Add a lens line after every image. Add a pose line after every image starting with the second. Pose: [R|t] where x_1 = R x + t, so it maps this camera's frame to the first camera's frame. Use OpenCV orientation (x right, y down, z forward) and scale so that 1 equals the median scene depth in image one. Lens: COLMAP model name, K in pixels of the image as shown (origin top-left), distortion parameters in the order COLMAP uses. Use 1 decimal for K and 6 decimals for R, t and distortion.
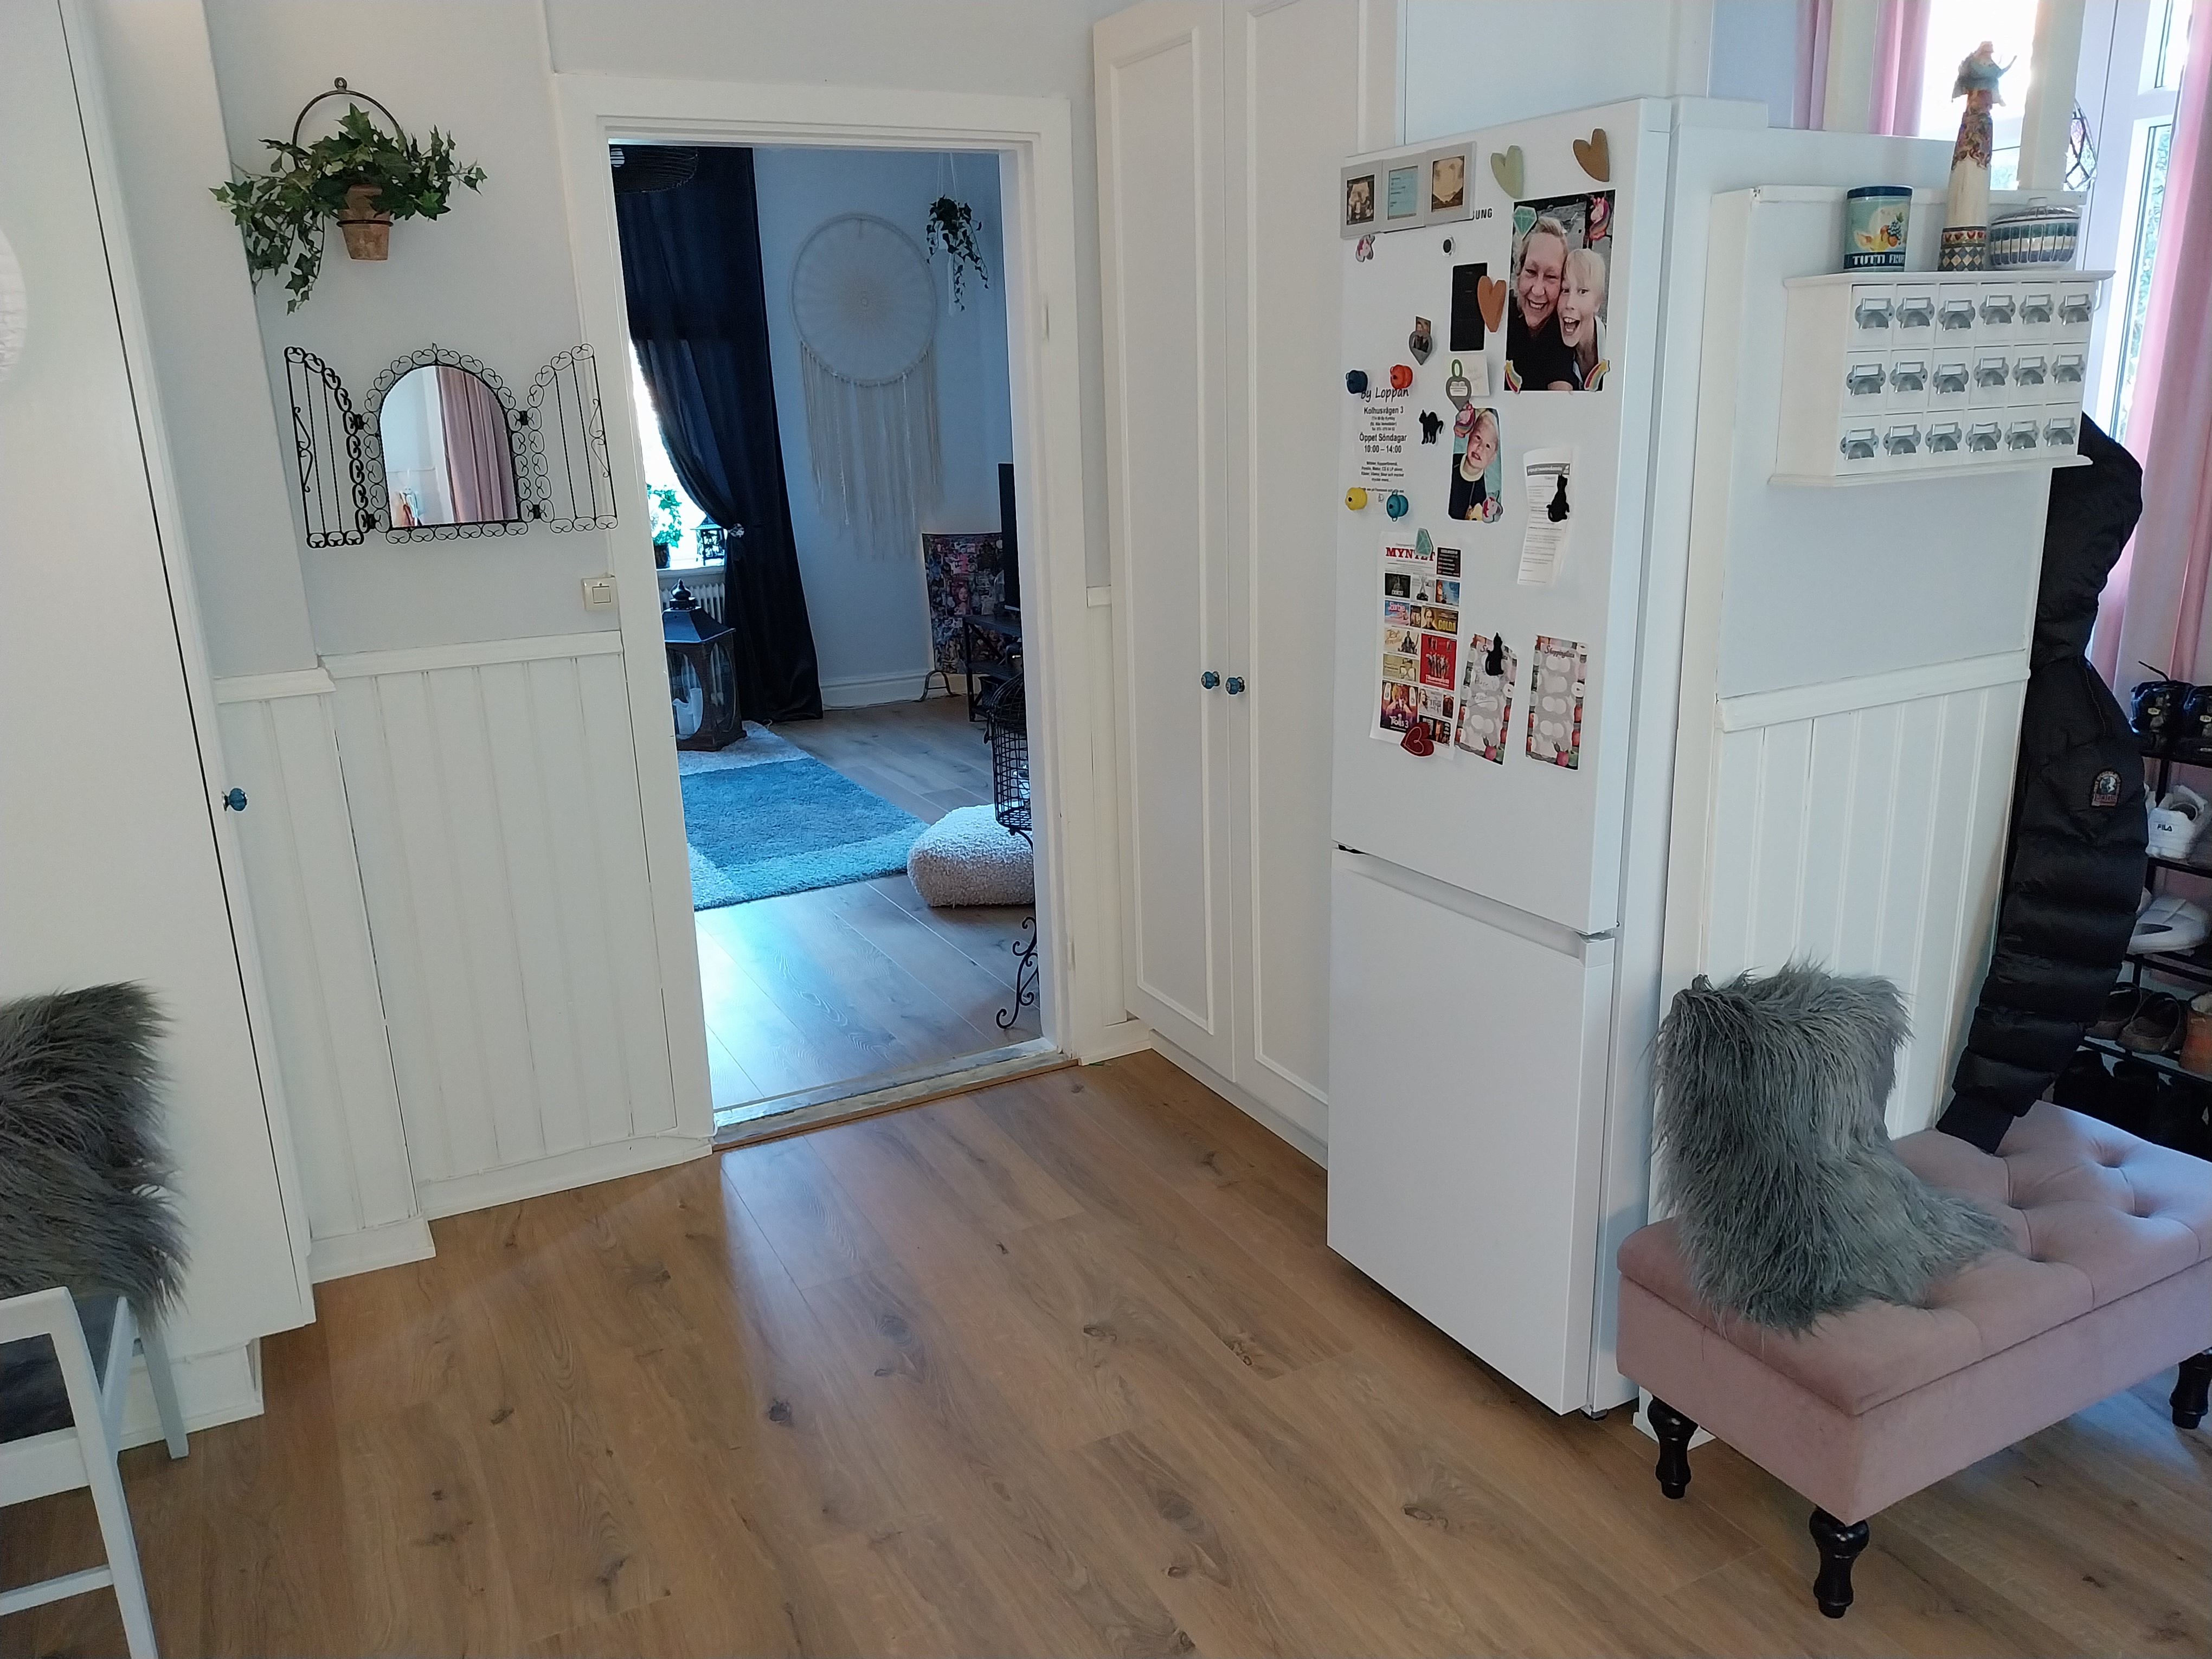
lens RADIAL K [[1648.1, 0, 1112.6], [0, 1648.1, 837.5], [0, 0, 1]] dist [0.005758, -0.005319]
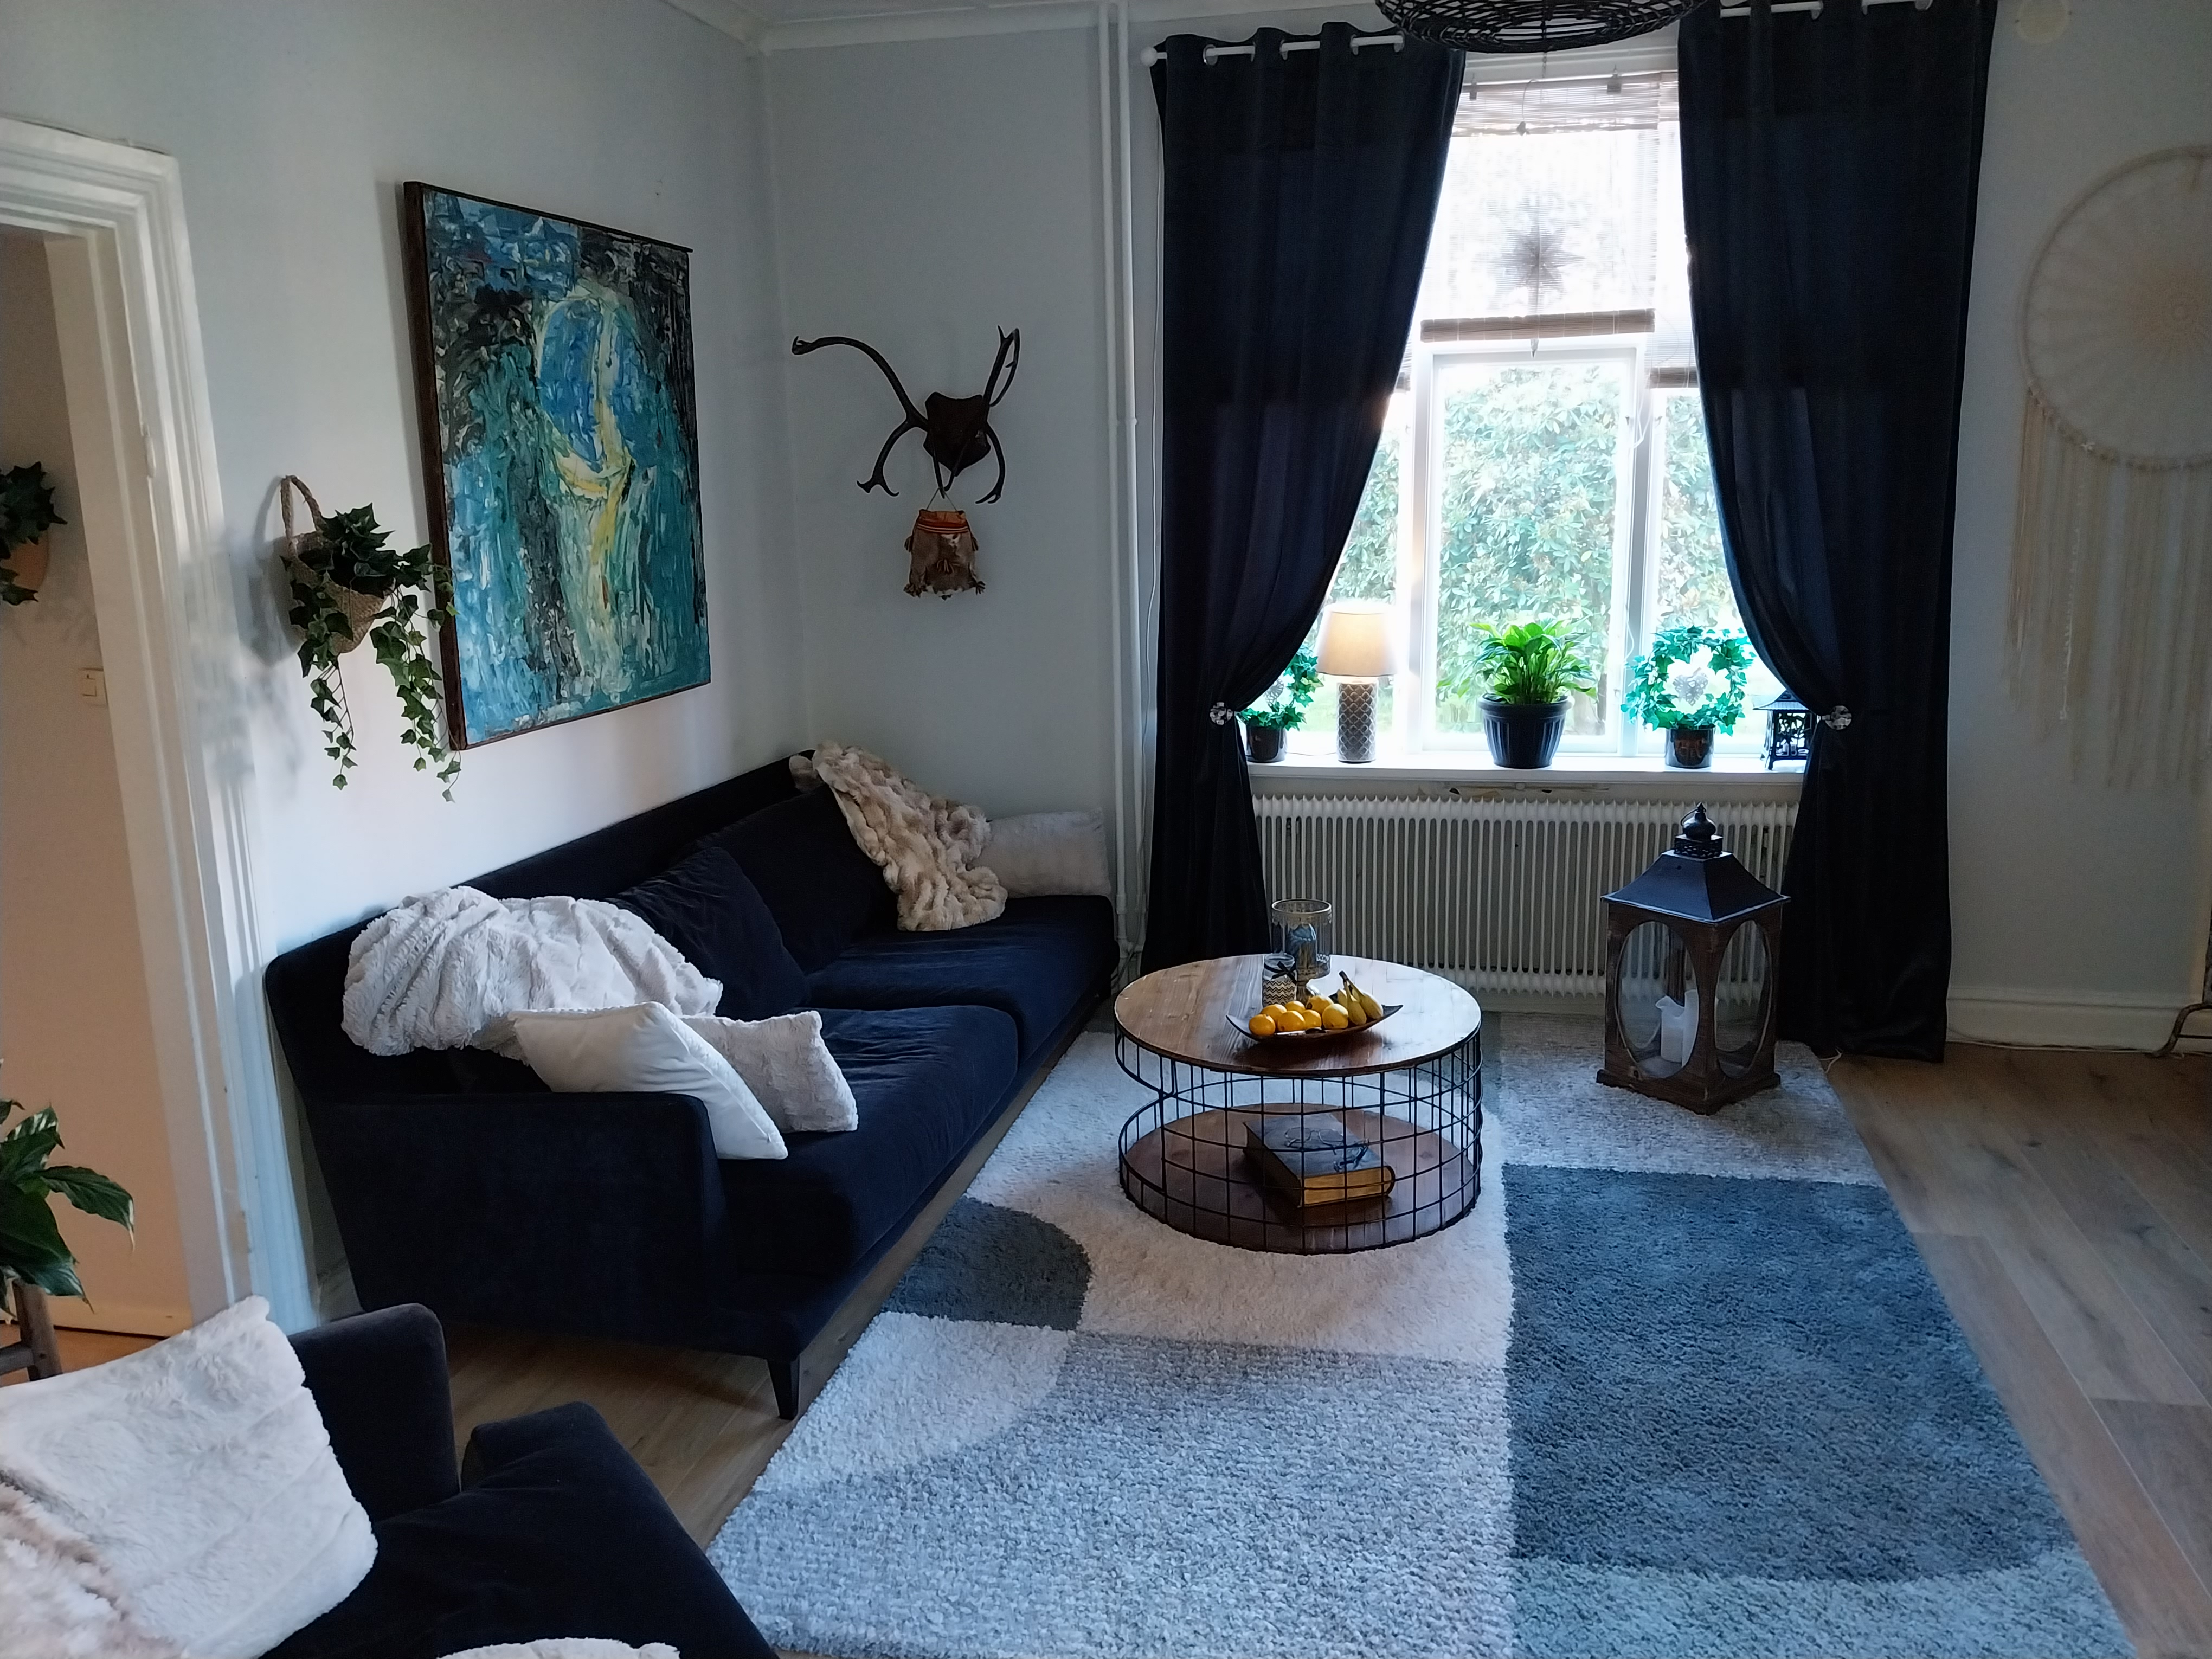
lens RADIAL K [[1648.1, 0, 1101.1], [0, 1648.1, 835.3], [0, 0, 1]] dist [0.005758, -0.005319]
pose [[0.754697, 0.152751, -0.638043, -0.049331], [-0.176720, 0.983904, 0.026522, -0.116257], [0.631825, 0.092738, 0.769543, 0.402410]]
